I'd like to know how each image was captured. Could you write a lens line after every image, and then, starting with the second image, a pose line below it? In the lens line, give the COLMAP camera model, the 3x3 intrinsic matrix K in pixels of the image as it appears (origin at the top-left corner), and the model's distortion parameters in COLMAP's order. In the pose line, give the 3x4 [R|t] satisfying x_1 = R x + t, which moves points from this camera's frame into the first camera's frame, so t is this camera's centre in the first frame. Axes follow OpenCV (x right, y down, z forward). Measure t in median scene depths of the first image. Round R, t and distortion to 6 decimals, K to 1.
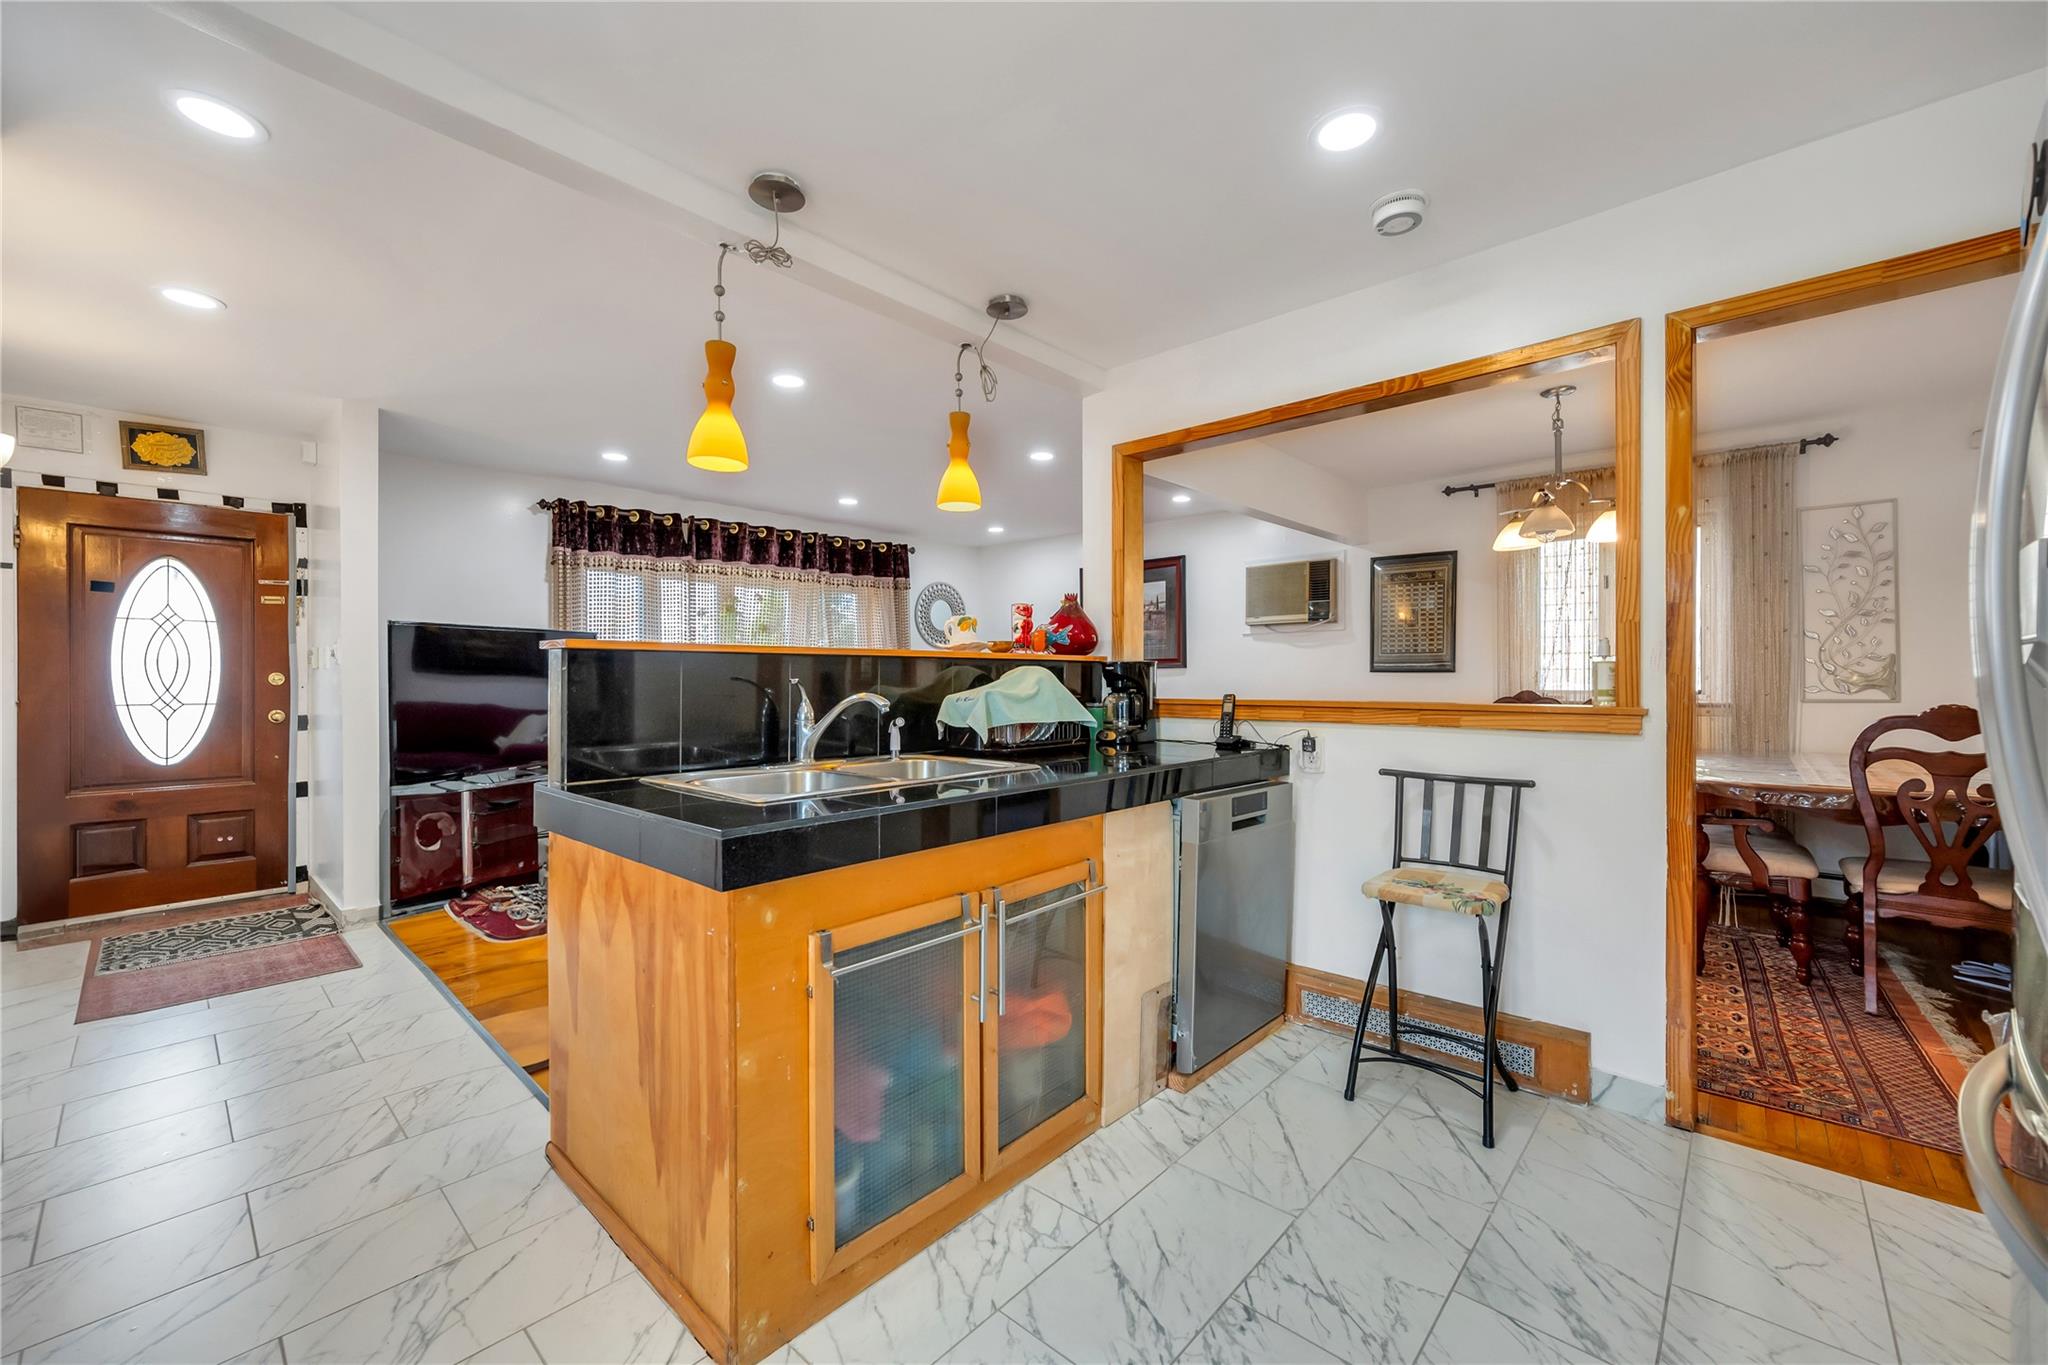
lens RADIAL K [[811.8, 0, 1027.9], [0, 811.8, 678.2], [0, 0, 1]] dist [-0.000894, -0.000177]
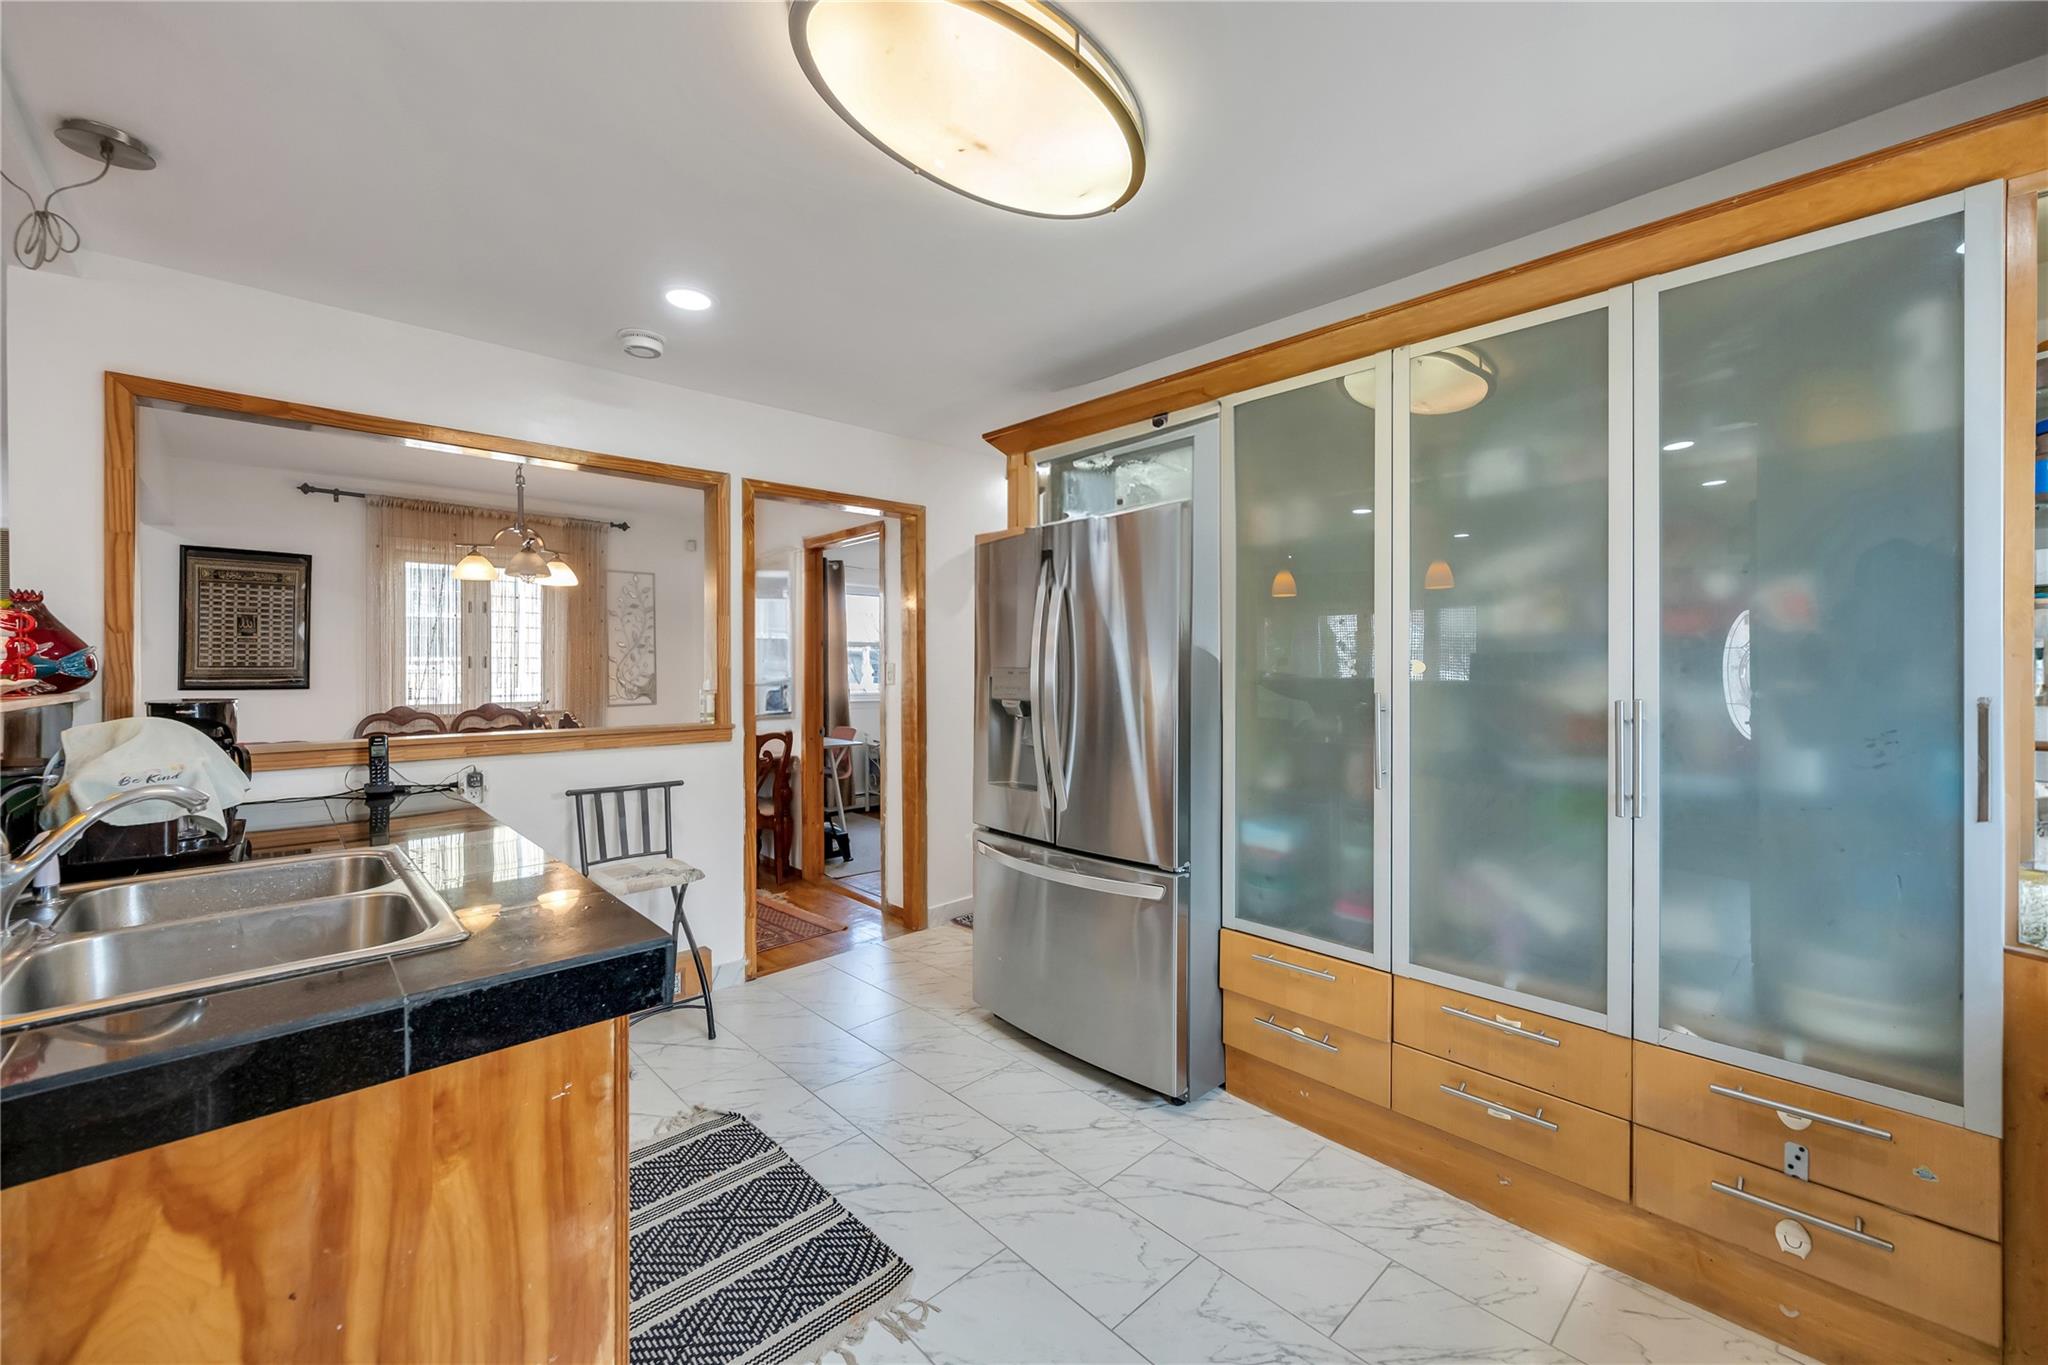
lens RADIAL K [[800.7, 0, 1023.1], [0, 800.7, 663.4], [0, 0, 1]] dist [-0.001894, -0.000505]
pose [[0.082013, 0.006784, 0.996608, -0.398189], [0.002091, 0.999973, -0.006979, -0.036465], [-0.996629, 0.002657, 0.081997, 0.168772]]
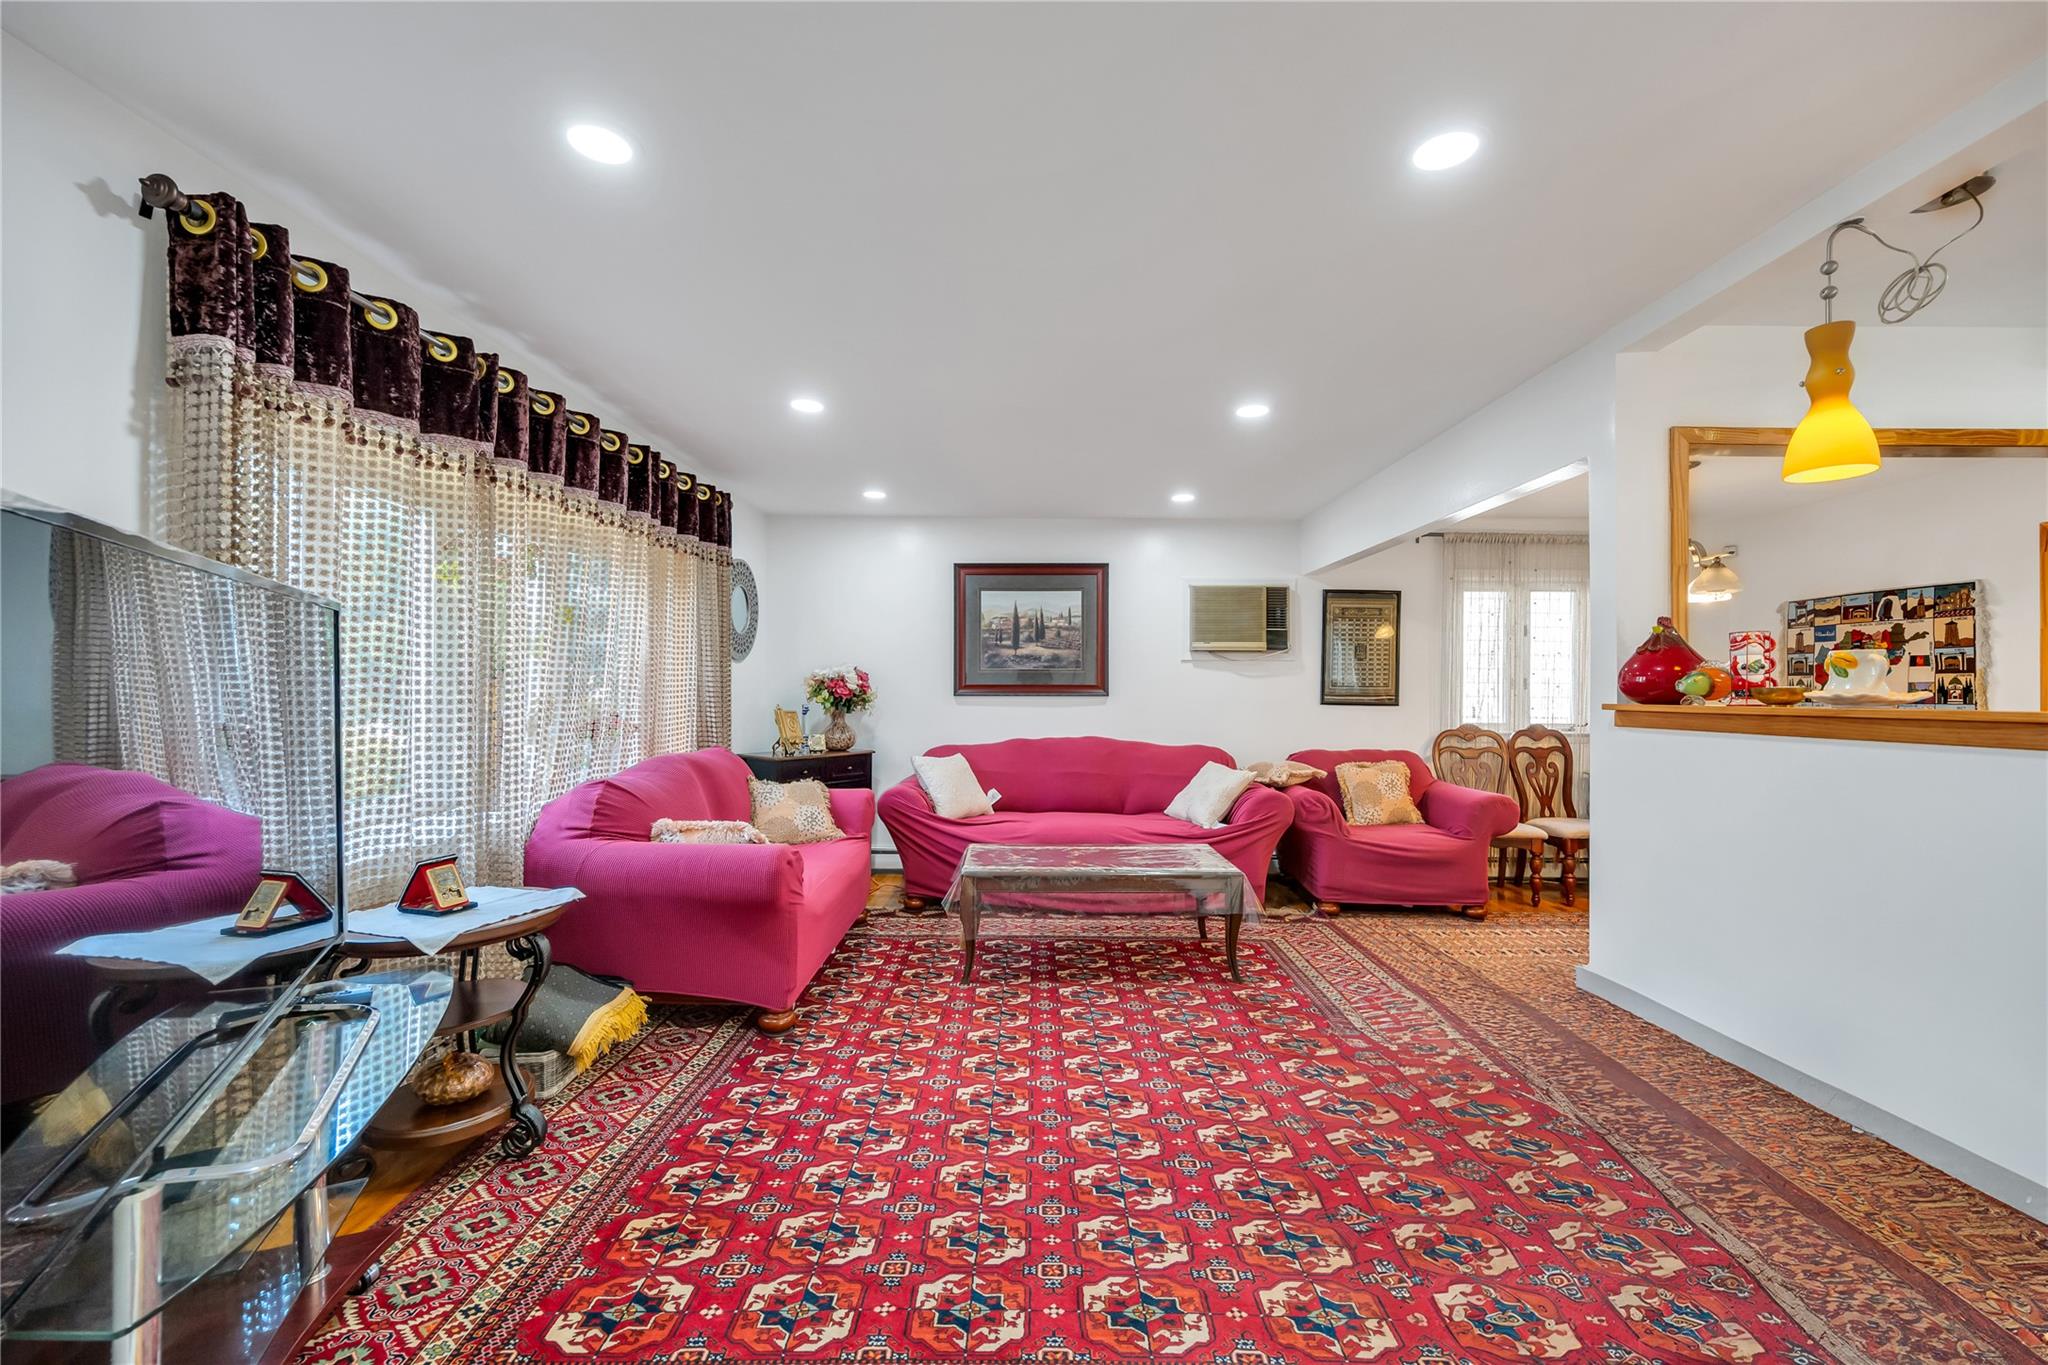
lens RADIAL K [[811.8, 0, 1027.9], [0, 811.8, 678.2], [0, 0, 1]] dist [-0.000894, -0.000177]
pose [[0.752353, 0.020777, 0.658433, -0.709318], [-0.010328, 0.999752, -0.019747, -0.023064], [-0.658679, 0.008057, 0.752381, 0.688001]]
